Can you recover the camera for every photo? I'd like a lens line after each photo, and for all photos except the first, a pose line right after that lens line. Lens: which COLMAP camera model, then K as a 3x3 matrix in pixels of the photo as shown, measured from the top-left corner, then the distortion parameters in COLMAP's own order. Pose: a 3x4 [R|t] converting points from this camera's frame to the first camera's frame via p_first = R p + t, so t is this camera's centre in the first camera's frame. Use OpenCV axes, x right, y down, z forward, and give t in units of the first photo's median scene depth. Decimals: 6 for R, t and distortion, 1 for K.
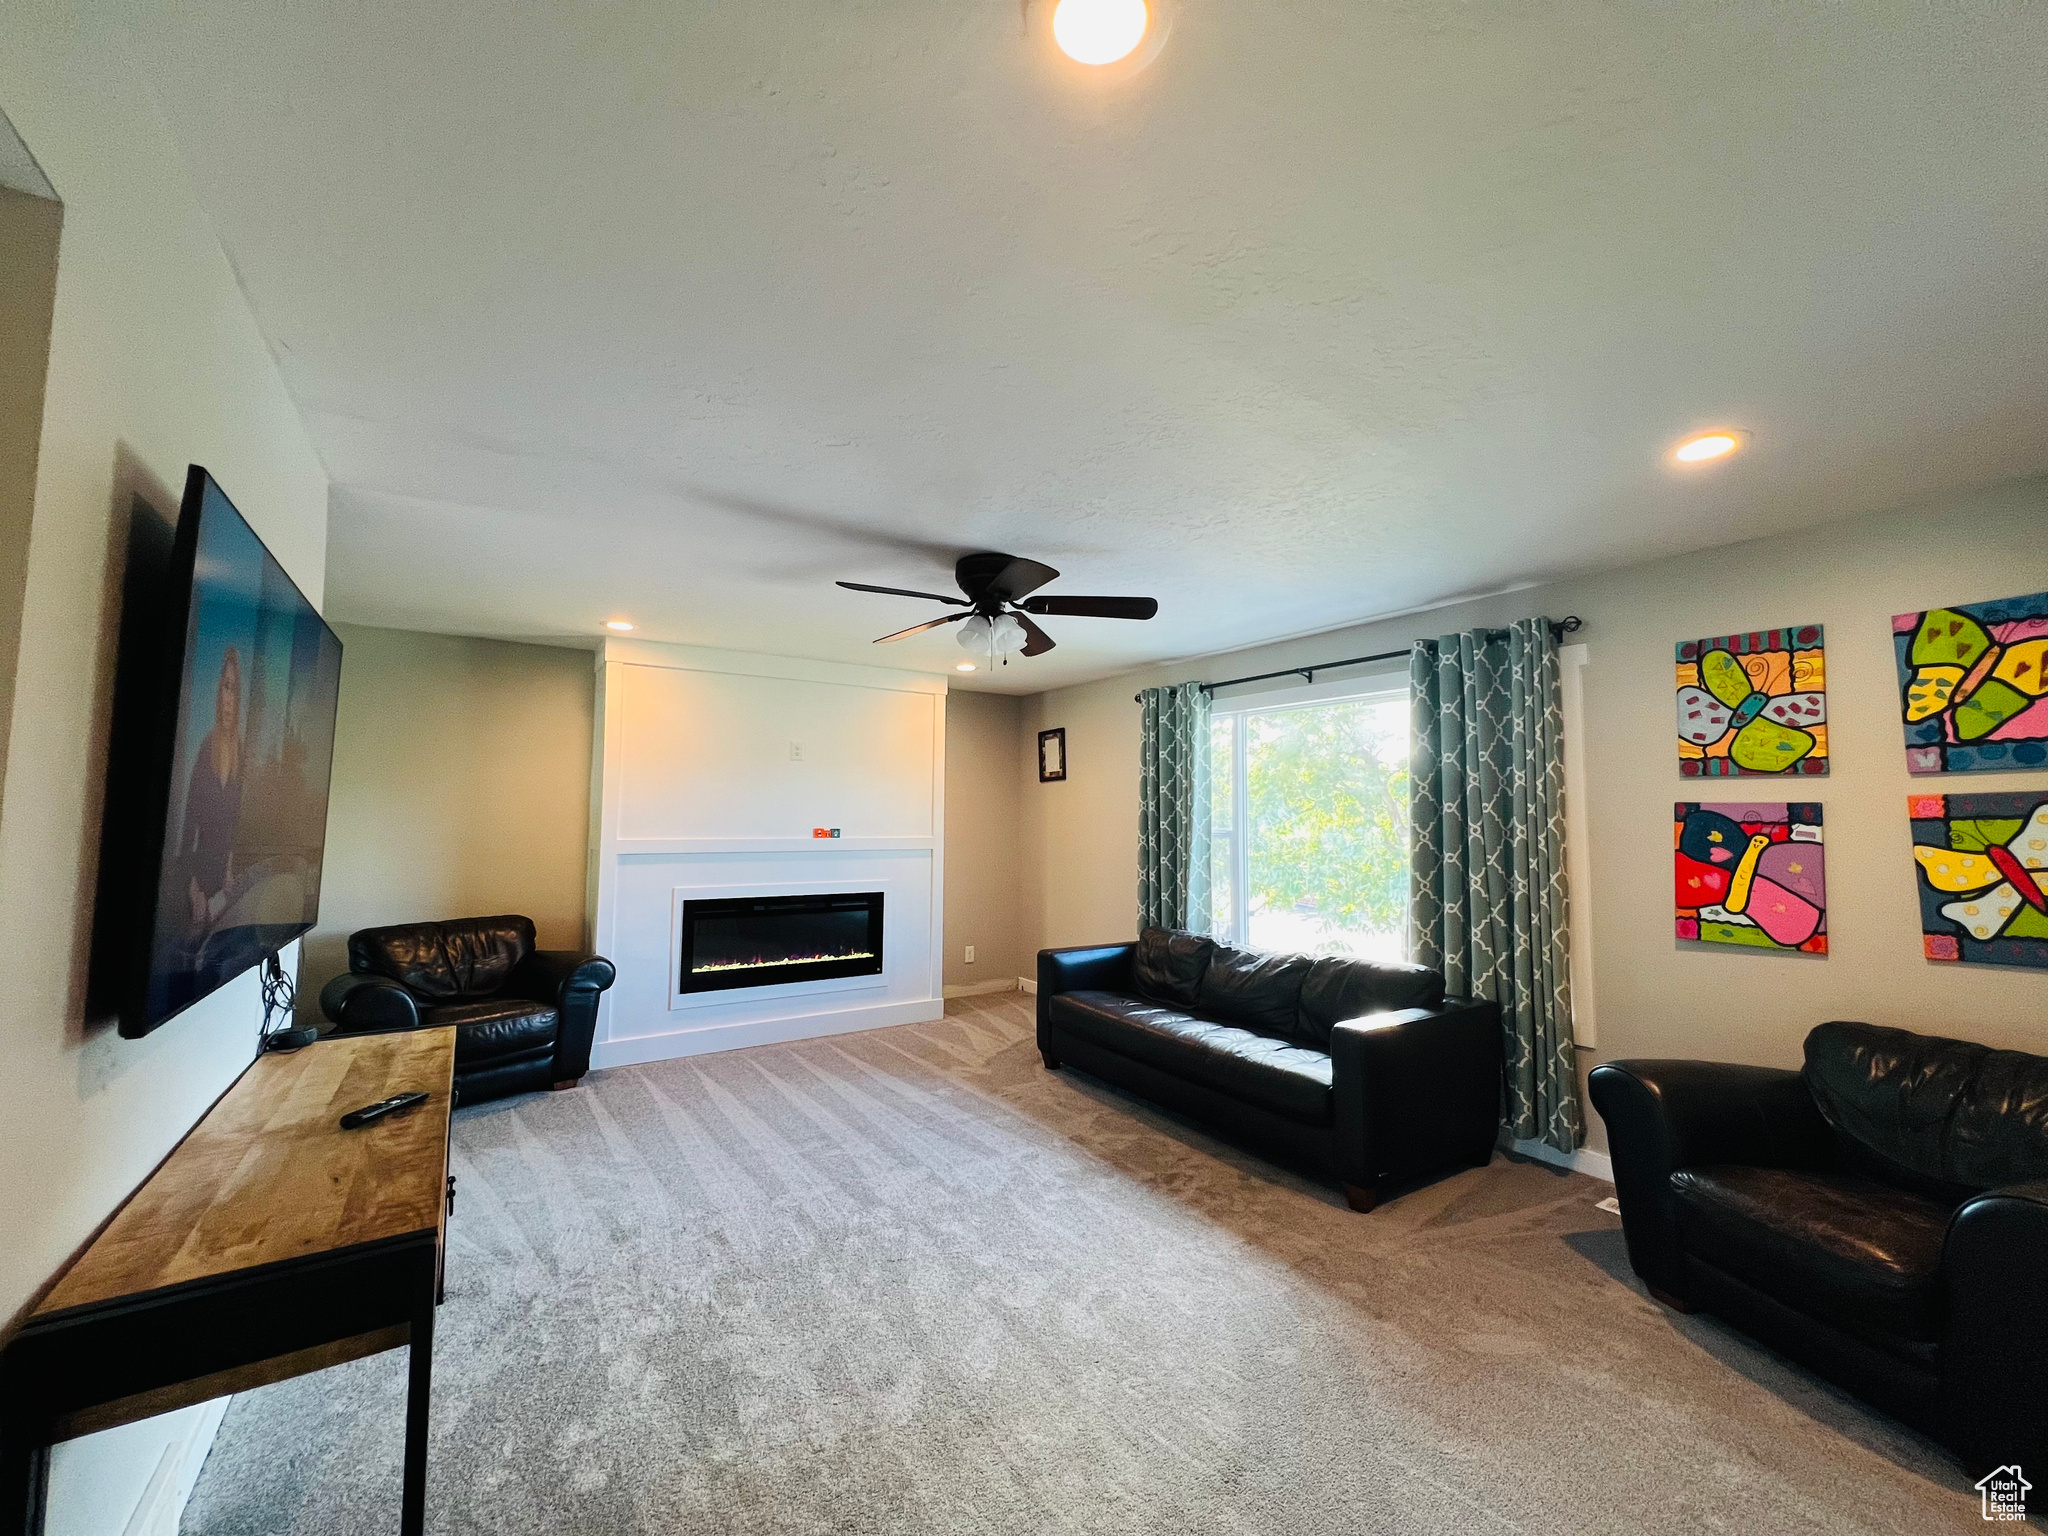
lens RADIAL K [[825.5, 0, 1016.4], [0, 825.5, 763.5], [0, 0, 1]] dist [-0.000591, -0.000043]
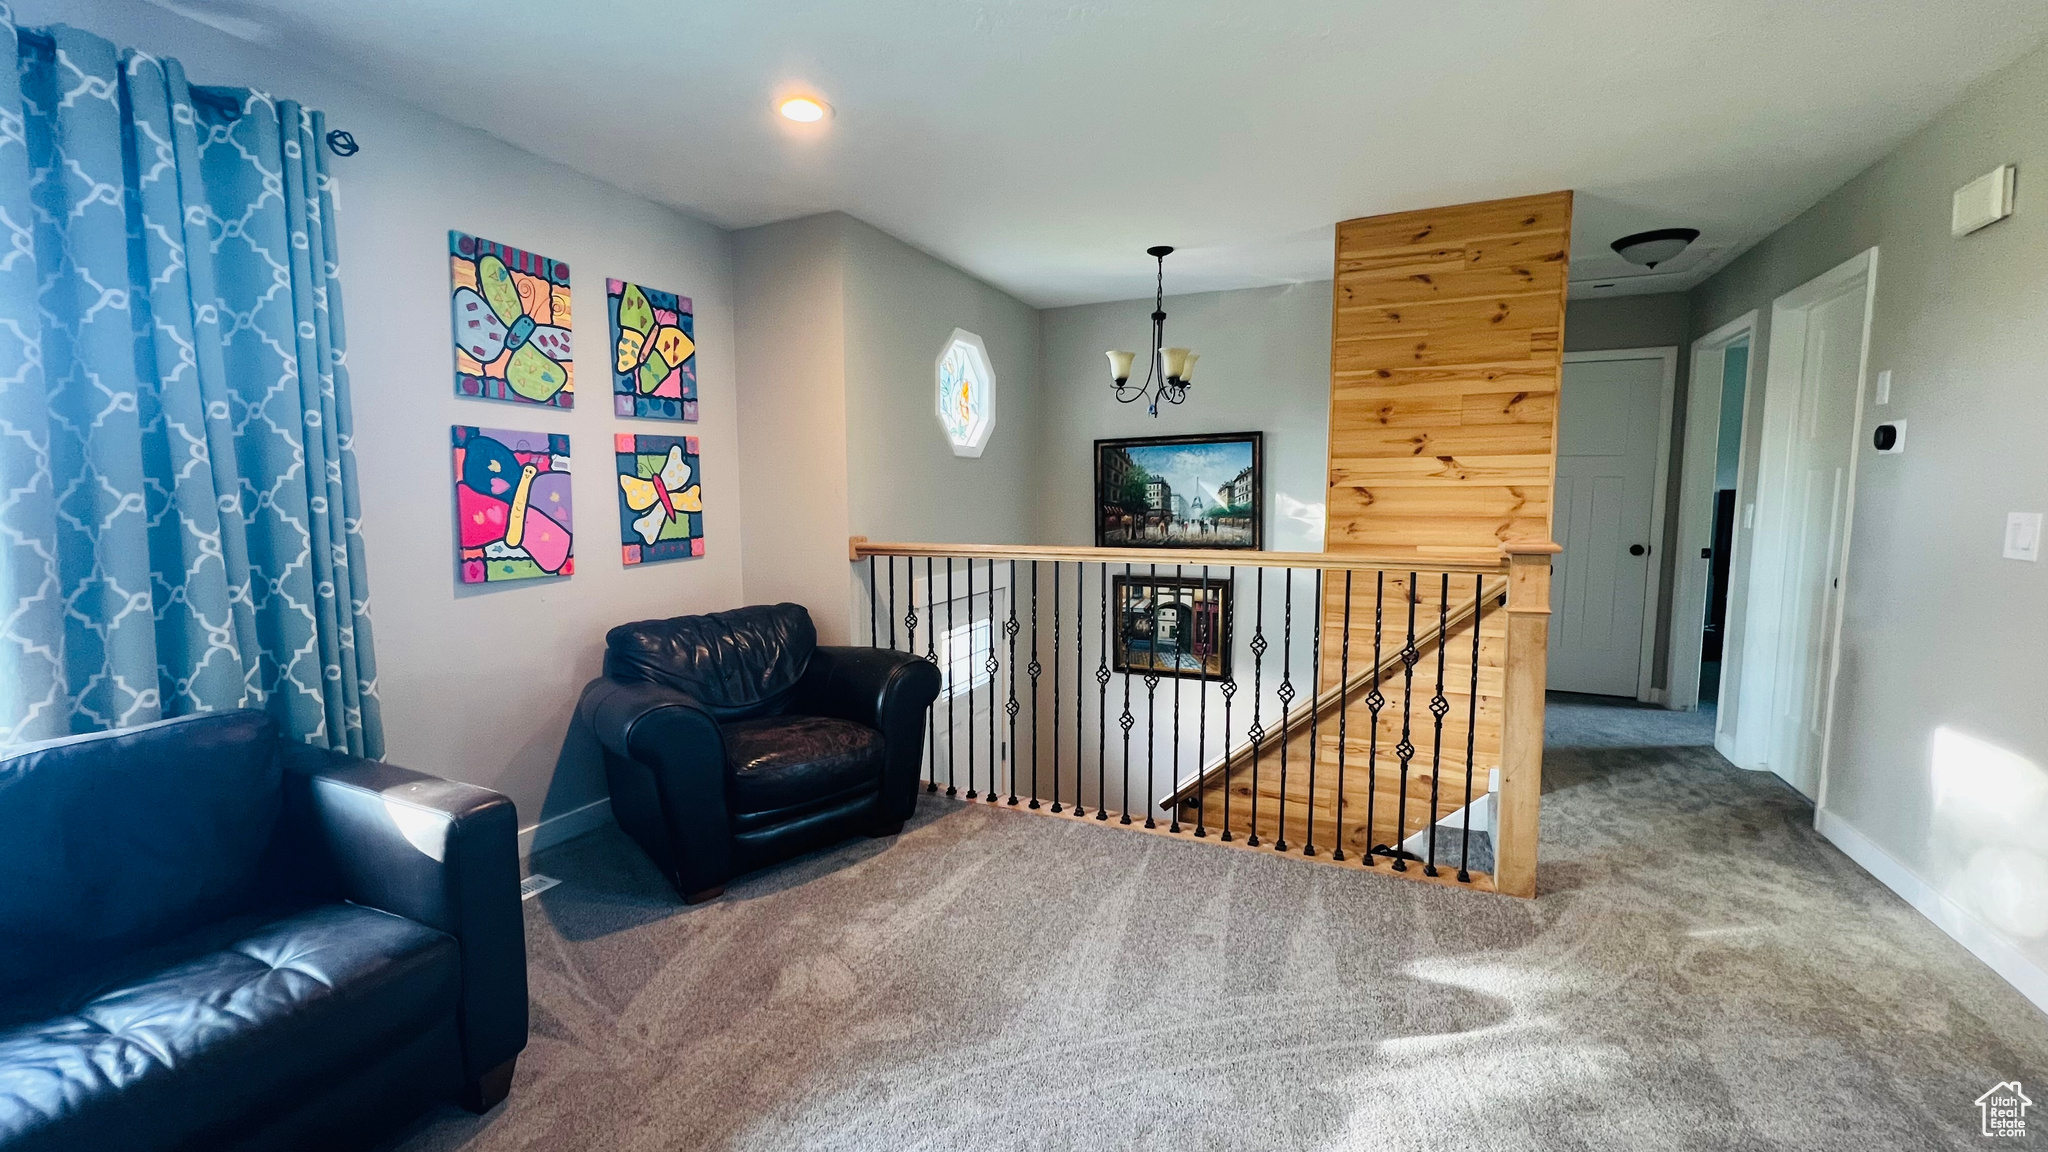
lens RADIAL K [[818.8, 0, 1016.3], [0, 818.8, 571.5], [0, 0, 1]] dist [-0.002788, -0.000169]
pose [[-0.531667, -0.091247, 0.842024, -0.234612], [-0.066191, 0.995615, 0.066096, 0.109943], [-0.844363, -0.020593, -0.535376, 1.028184]]
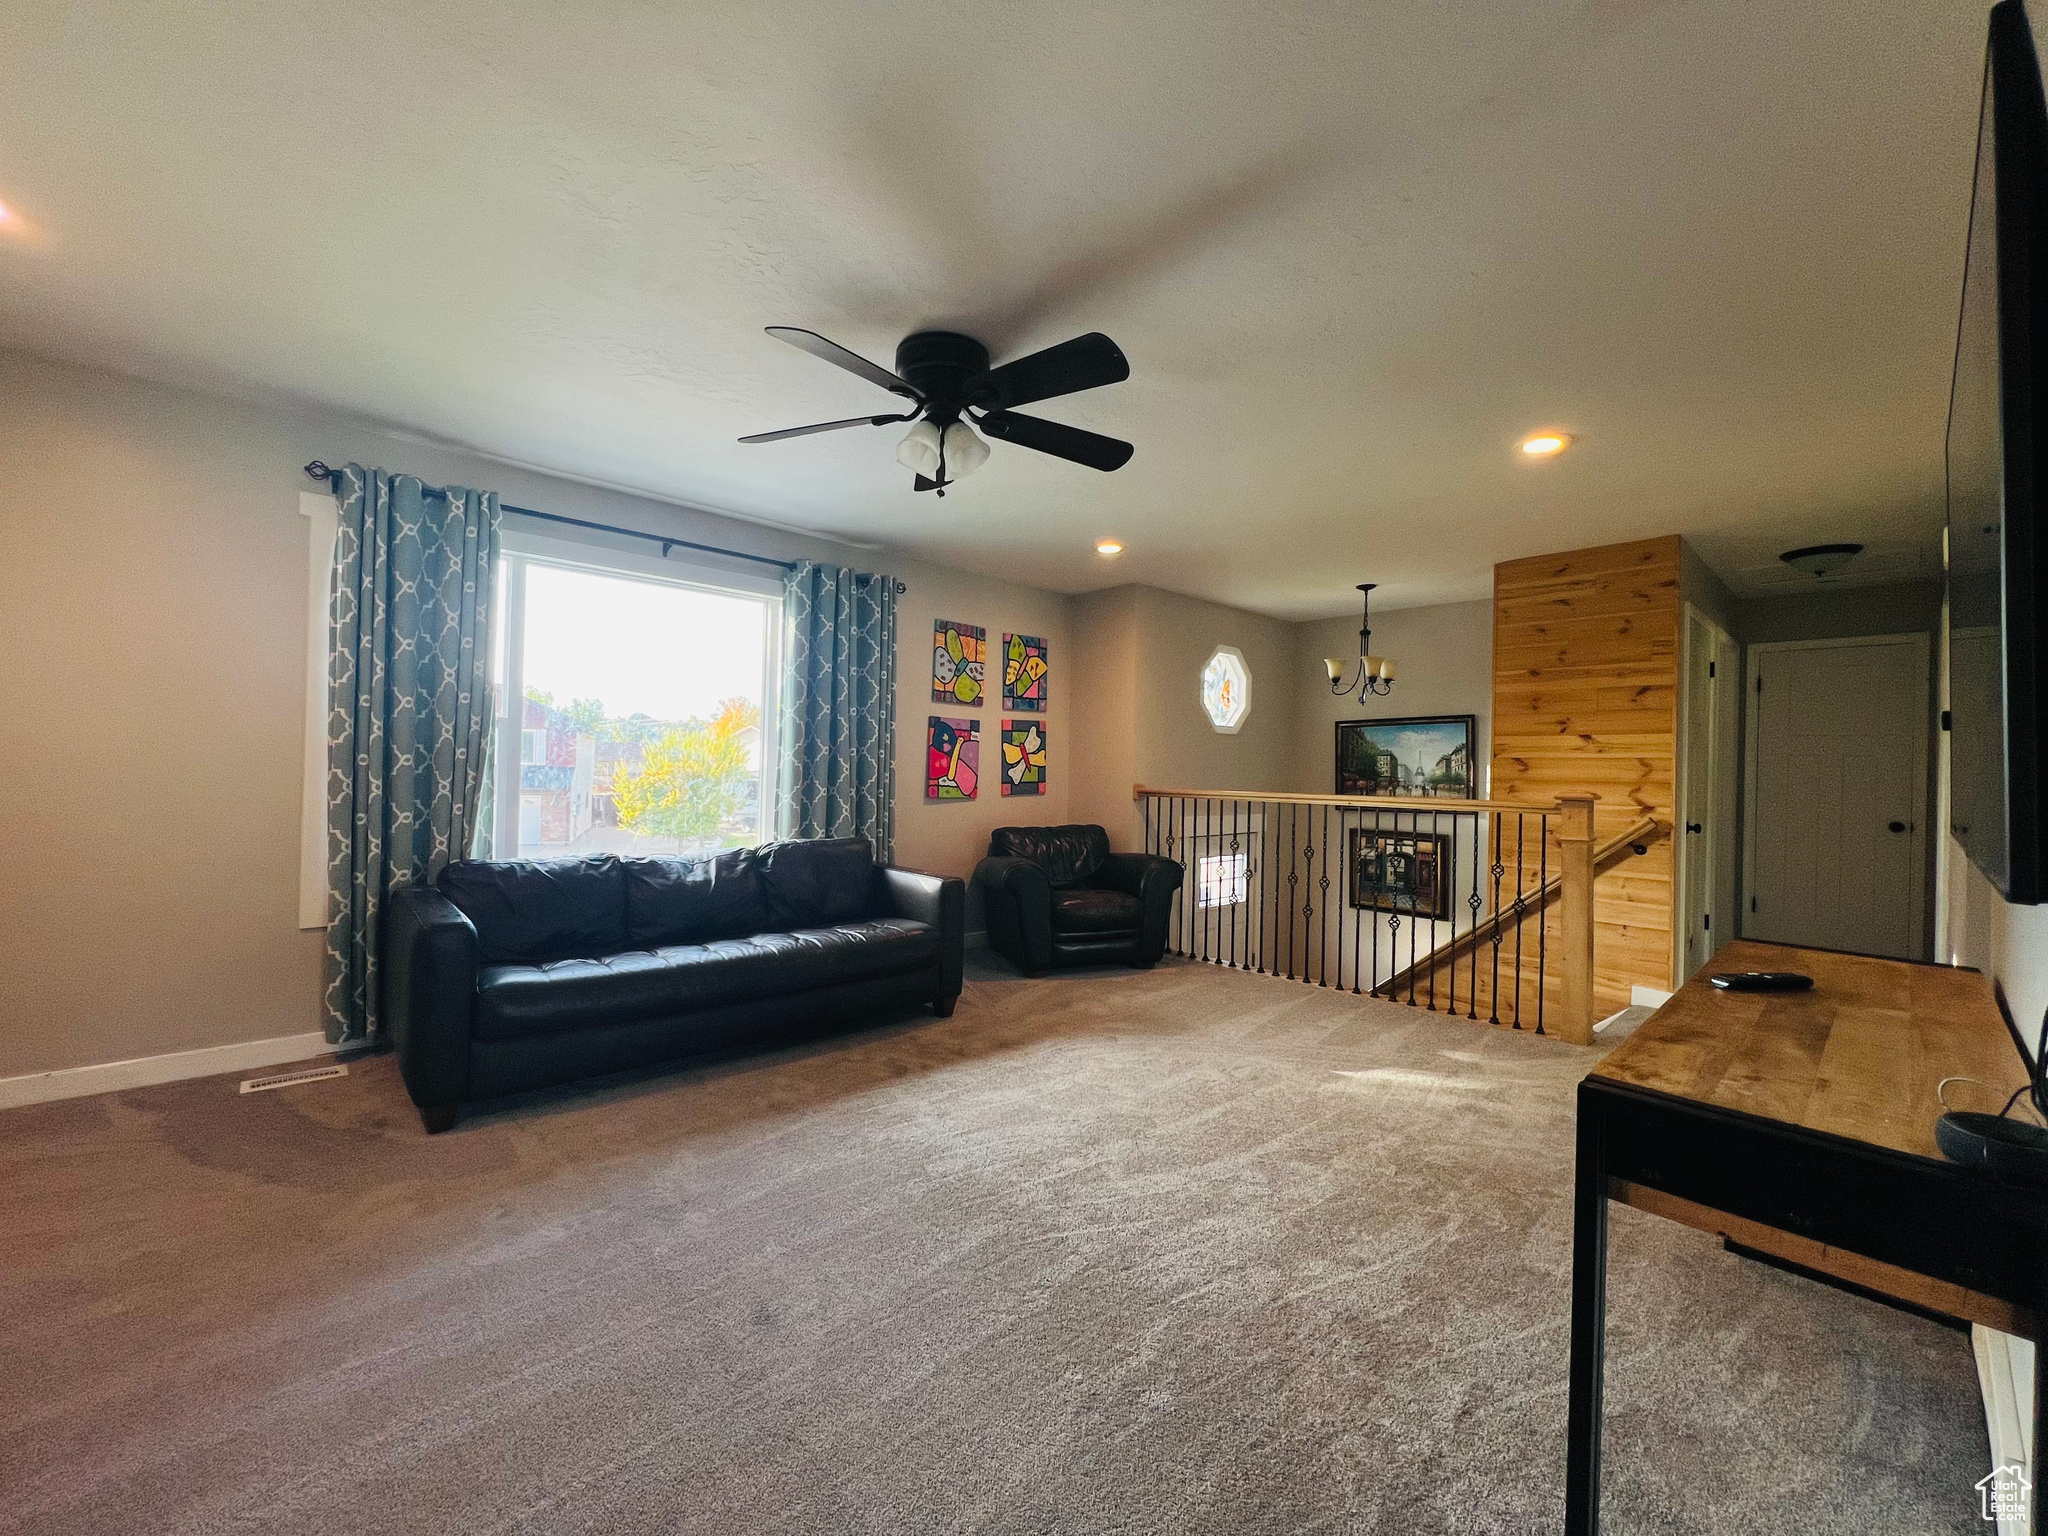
lens RADIAL K [[825.5, 0, 1016.4], [0, 825.5, 763.5], [0, 0, 1]] dist [-0.000591, -0.000043]
pose [[-0.164018, -0.009840, 0.986408, -0.908043], [-0.093957, 0.995560, -0.005692, 0.144026], [-0.981973, -0.093613, -0.164215, 1.170827]]
